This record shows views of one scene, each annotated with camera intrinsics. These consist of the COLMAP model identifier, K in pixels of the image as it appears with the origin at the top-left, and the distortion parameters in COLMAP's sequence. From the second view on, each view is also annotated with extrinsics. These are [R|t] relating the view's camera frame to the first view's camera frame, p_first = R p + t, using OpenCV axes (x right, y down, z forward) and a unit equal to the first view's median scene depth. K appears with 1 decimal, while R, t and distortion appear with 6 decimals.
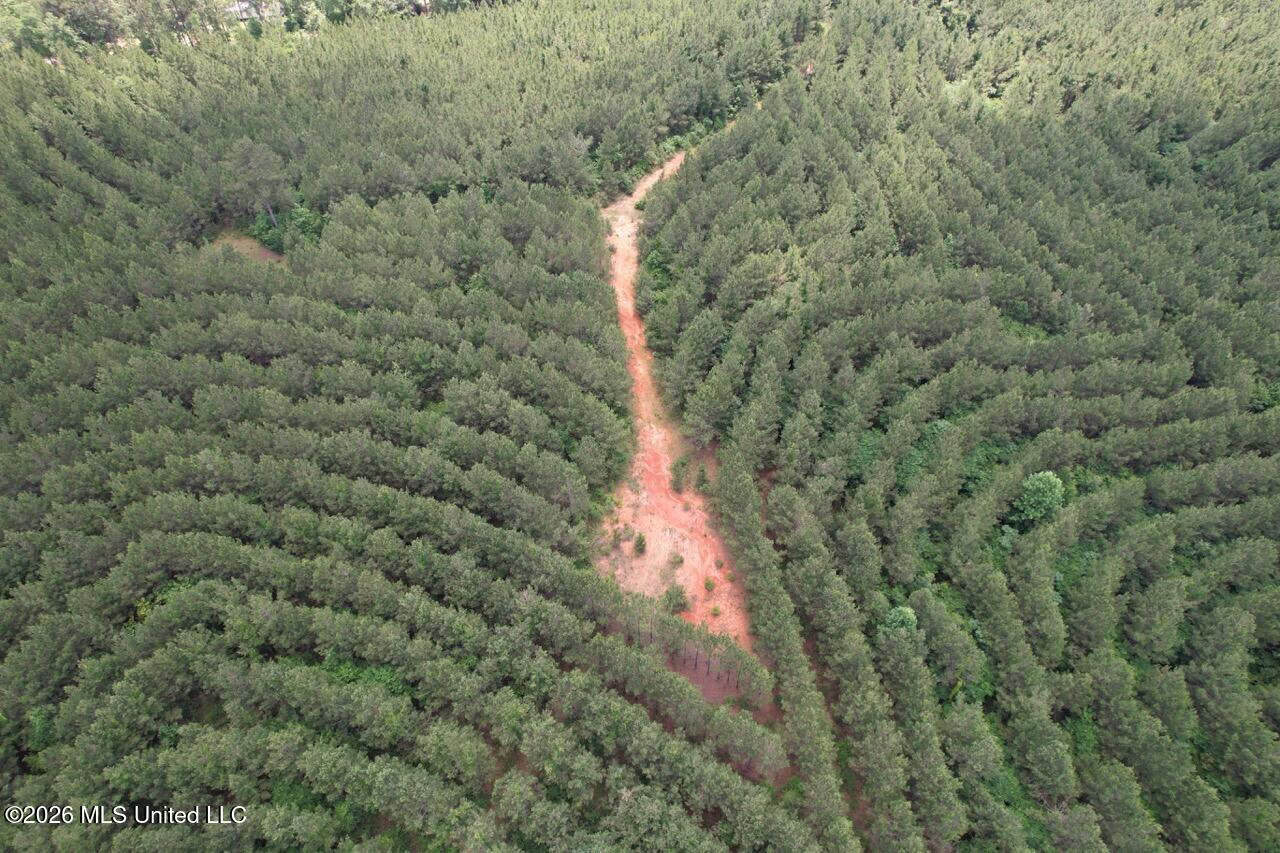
lens RADIAL K [[799.3, 0, 640.0], [0, 799.3, 426.5], [0, 0, 1]] dist [-0.047709, -0.000582]
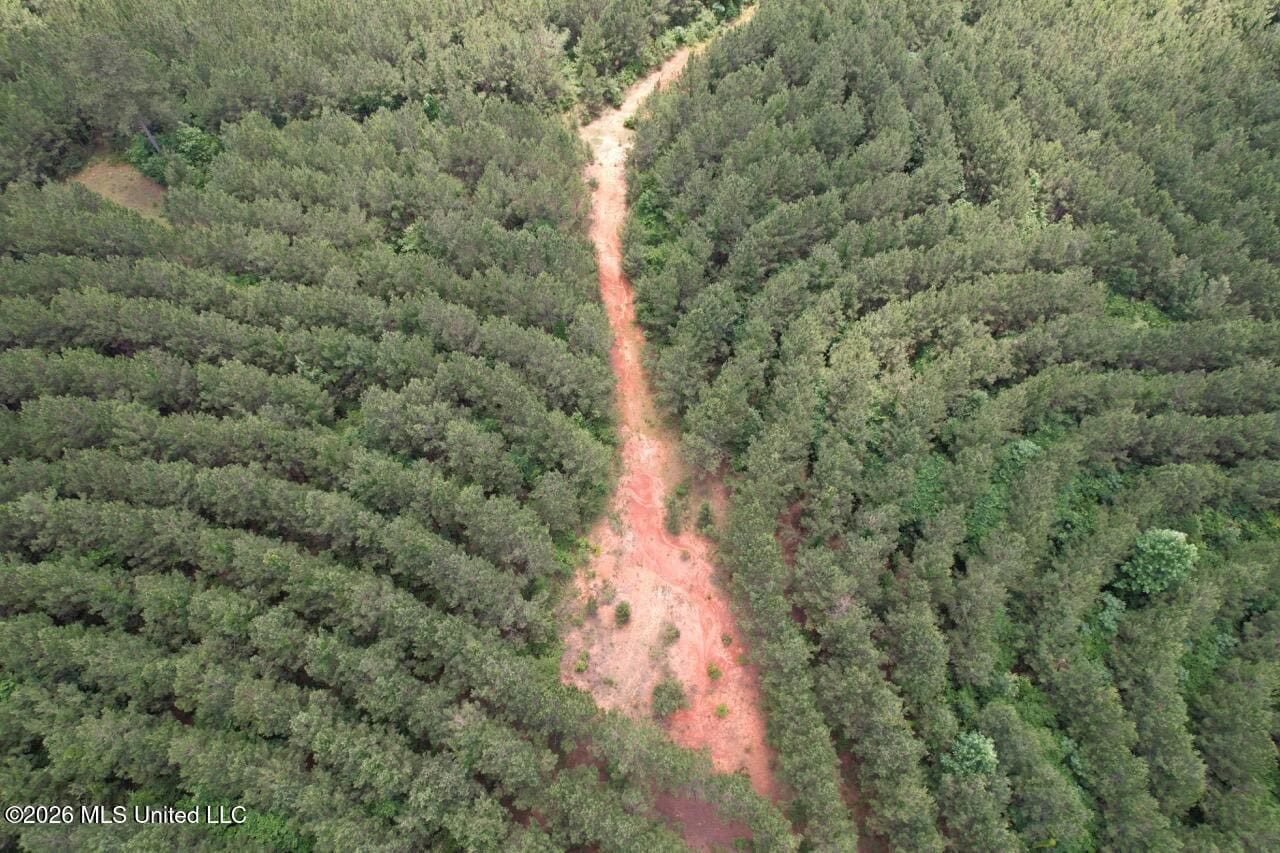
lens RADIAL K [[816.8, 0, 641.0], [0, 816.8, 437.0], [0, 0, 1]] dist [-0.078540, 0.072989]
pose [[0.999989, 0.004139, 0.002035, 0.013627], [-0.004382, 0.990250, 0.139232, -0.112948], [-0.001439, -0.139240, 0.990258, 0.235485]]
